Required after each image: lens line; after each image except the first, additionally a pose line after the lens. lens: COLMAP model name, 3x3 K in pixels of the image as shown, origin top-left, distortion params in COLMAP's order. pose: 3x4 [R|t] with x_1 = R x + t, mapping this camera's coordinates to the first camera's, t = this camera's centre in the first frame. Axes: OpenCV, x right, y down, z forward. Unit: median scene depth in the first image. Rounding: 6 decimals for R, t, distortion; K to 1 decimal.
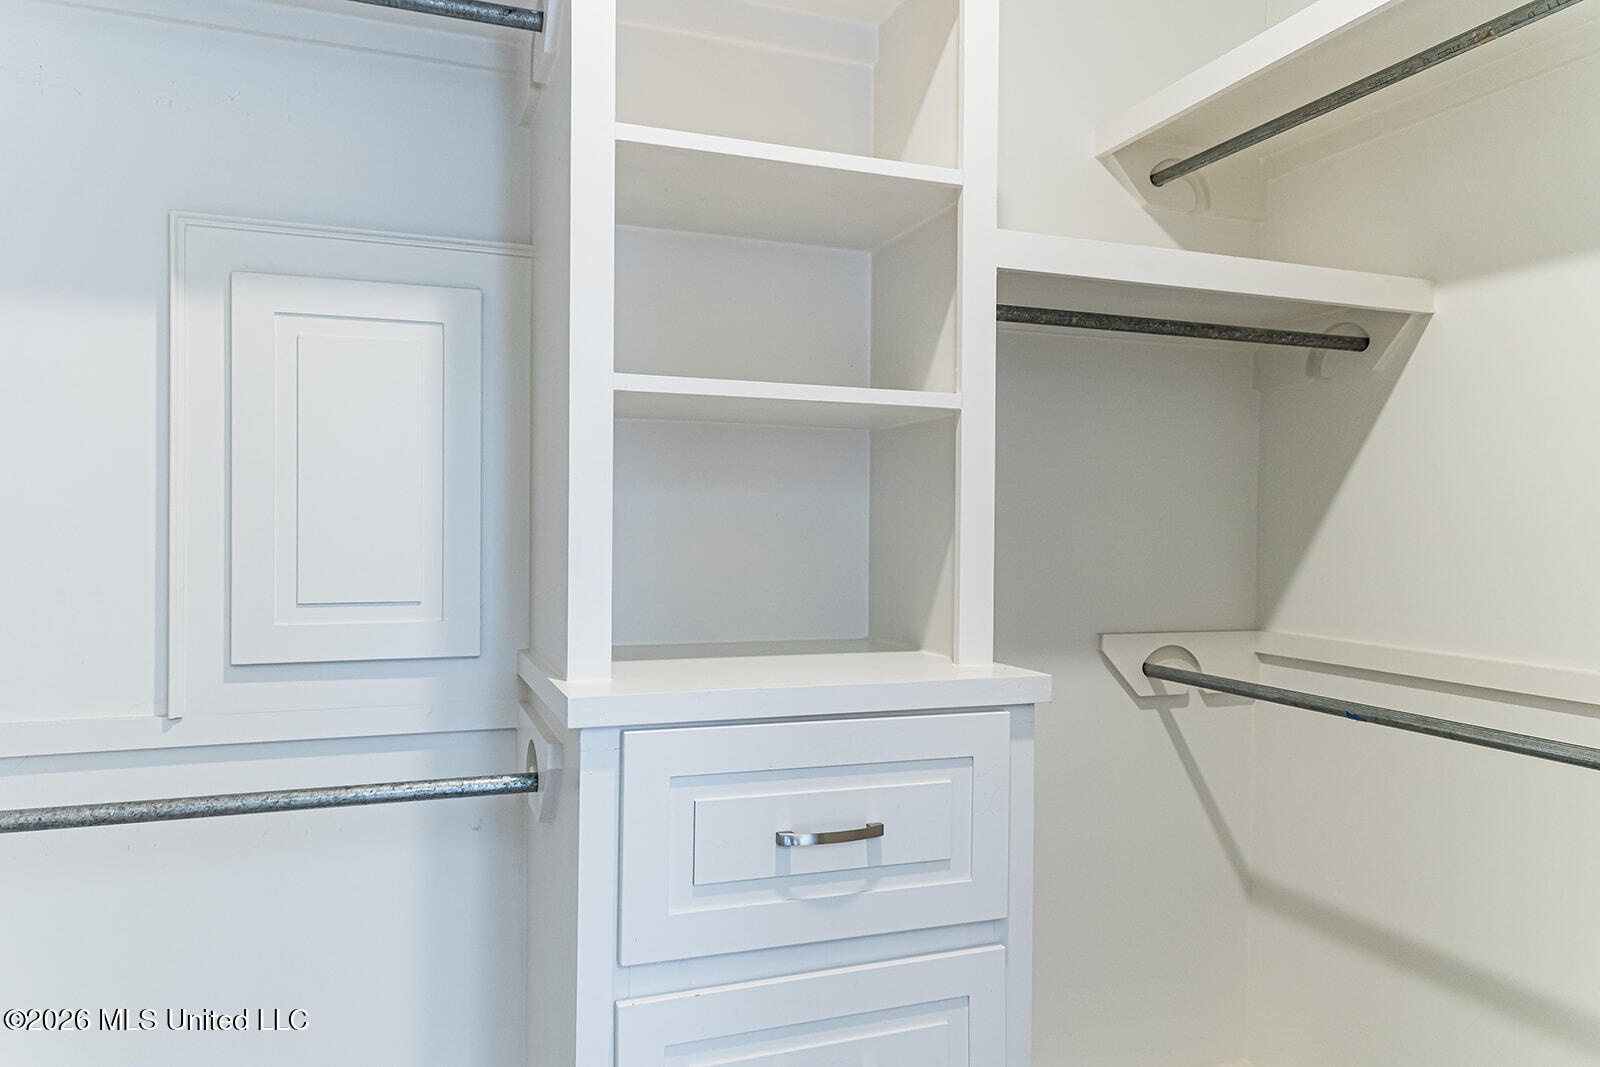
lens RADIAL K [[1085.1, 0, 811.0], [0, 1085.1, 533.1], [0, 0, 1]] dist [0.003572, 0.003264]
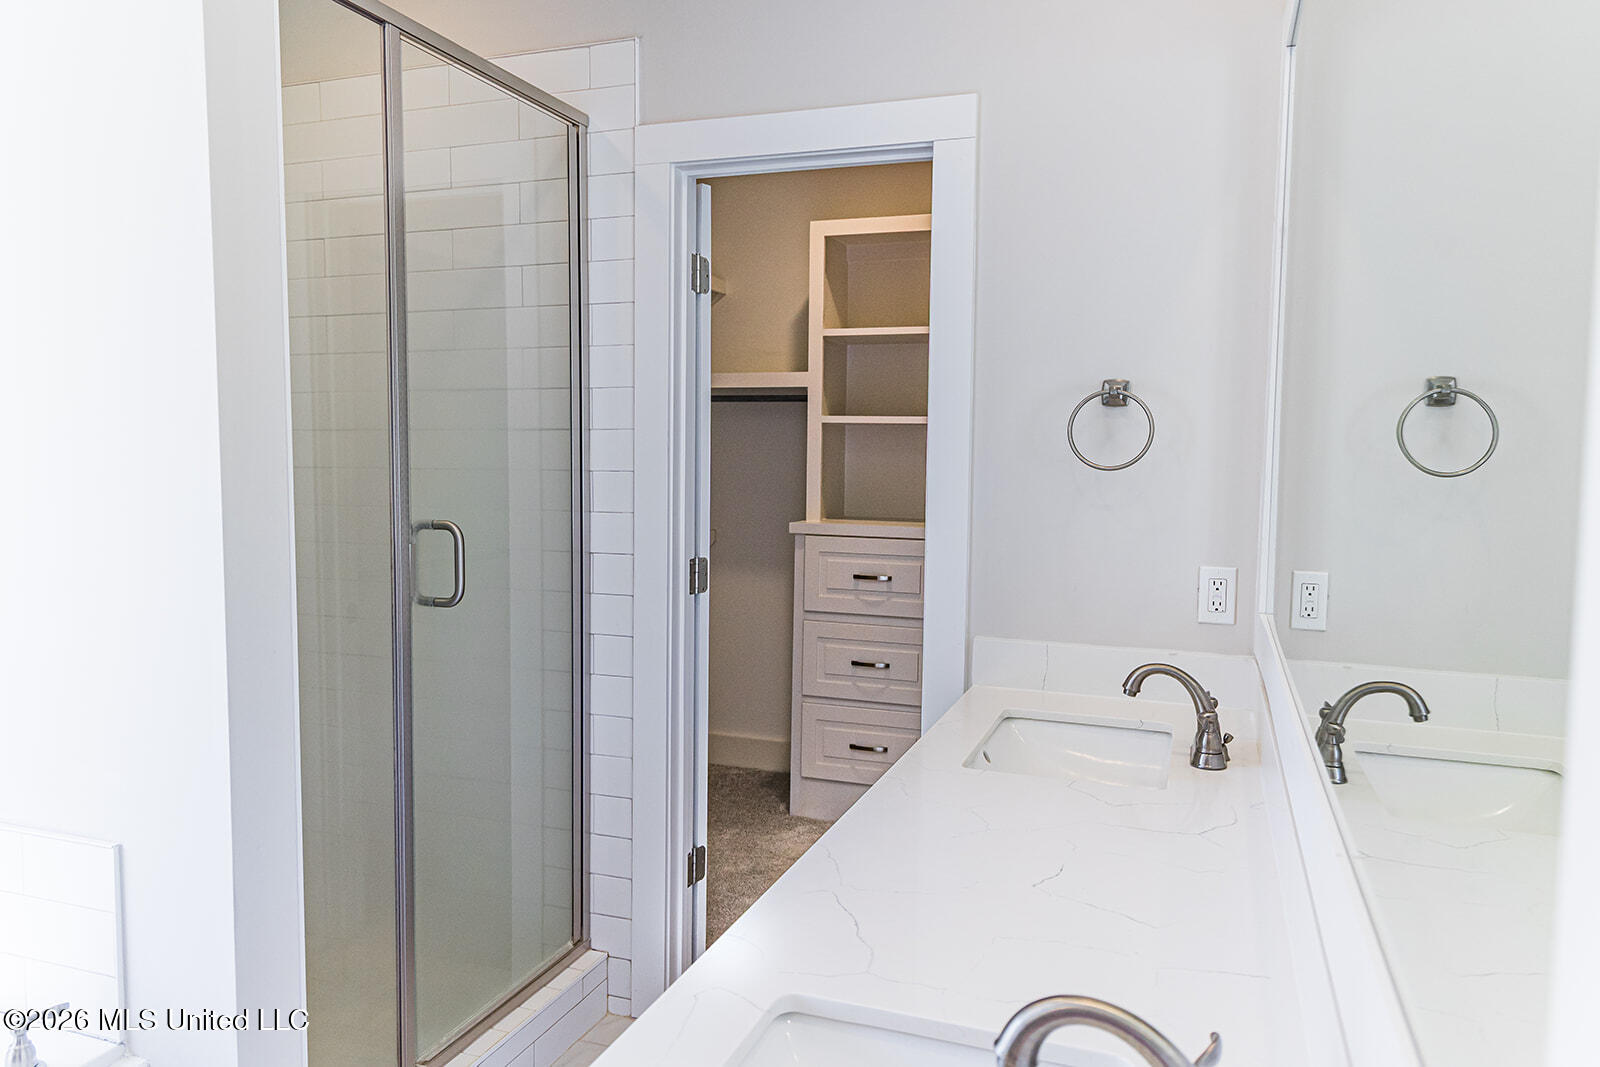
lens RADIAL K [[1085.1, 0, 811.0], [0, 1085.1, 533.1], [0, 0, 1]] dist [0.003572, 0.003264]
pose [[0.759962, 0.042624, -0.648568, 1.731722], [-0.000815, 0.997909, 0.064628, -0.024323], [0.649967, -0.048586, 0.758408, -1.260751]]
